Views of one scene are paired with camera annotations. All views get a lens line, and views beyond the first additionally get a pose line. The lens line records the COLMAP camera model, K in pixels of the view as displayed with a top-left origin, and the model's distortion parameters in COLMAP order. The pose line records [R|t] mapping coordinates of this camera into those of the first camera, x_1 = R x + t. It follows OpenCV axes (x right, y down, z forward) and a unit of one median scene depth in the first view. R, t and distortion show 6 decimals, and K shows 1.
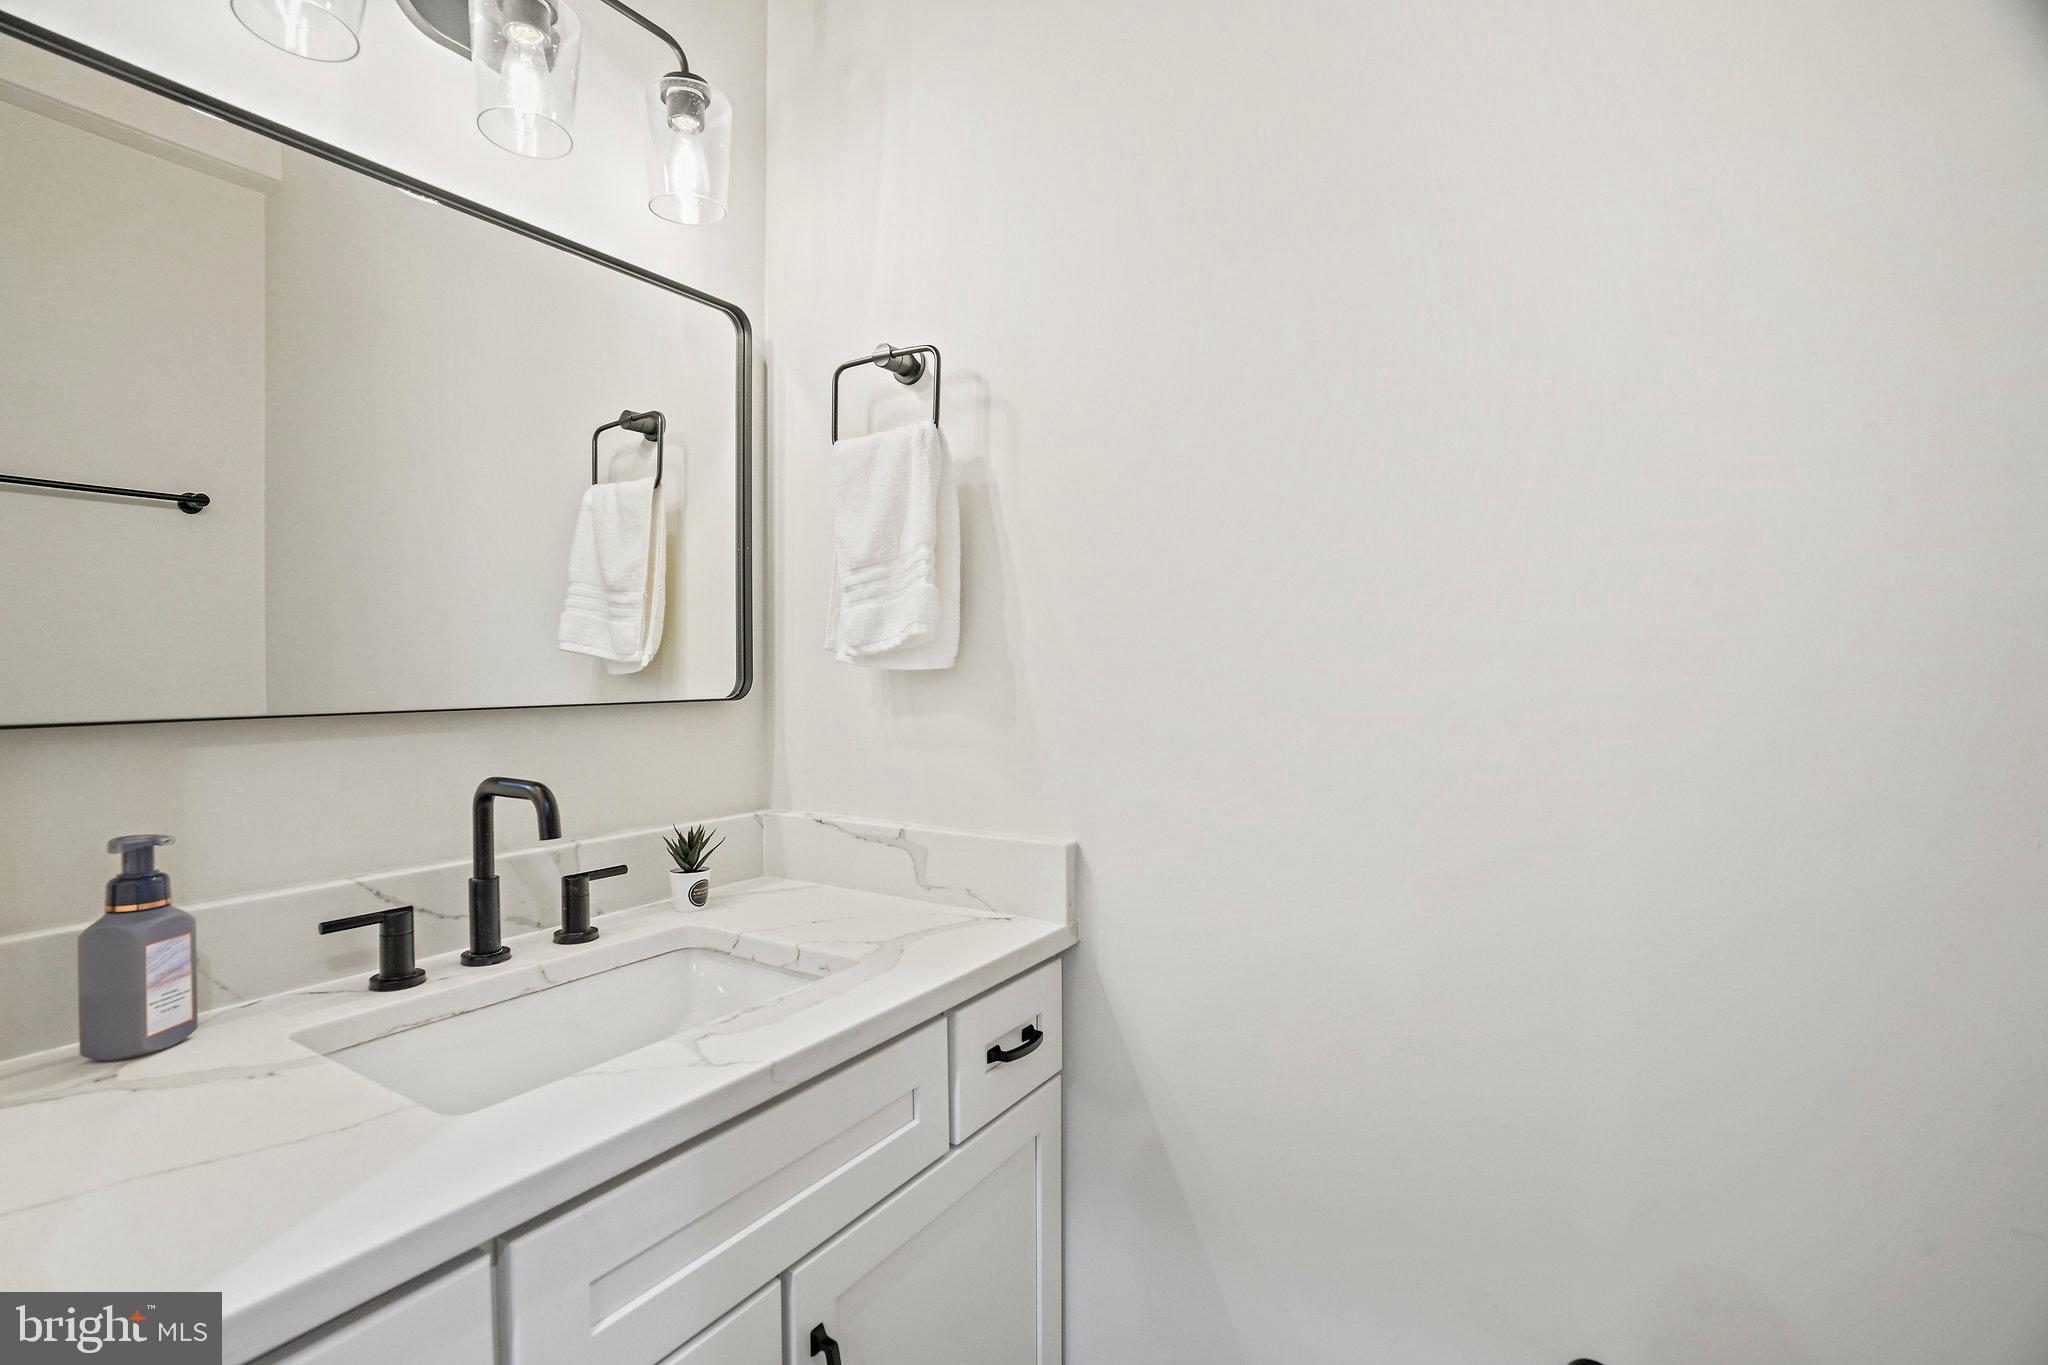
lens RADIAL K [[944.4, 0, 1048.8], [0, 944.4, 644.7], [0, 0, 1]] dist [-0.029776, 0.006994]
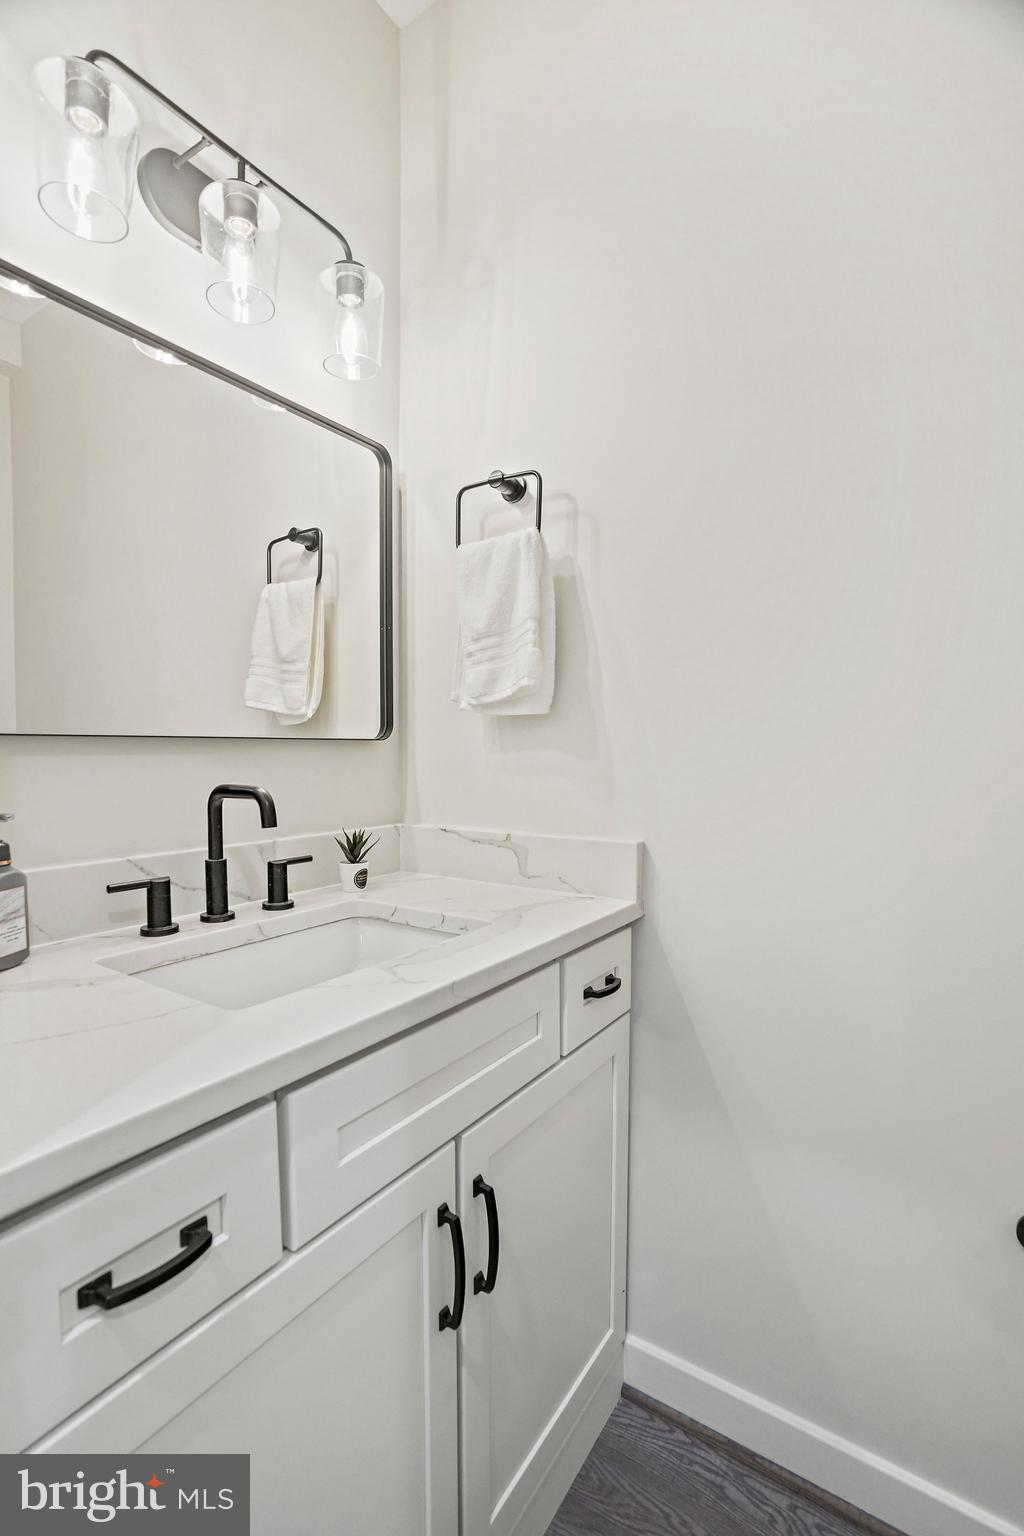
lens RADIAL K [[708.3, 0, 539.0], [0, 708.3, 755.0], [0, 0, 1]] dist [-0.029776, 0.006994]
pose [[0.999692, 0.004854, -0.024322, -0.100961], [-0.004119, 0.999536, 0.030180, 0.059385], [0.024457, -0.030070, 0.999249, -0.008478]]
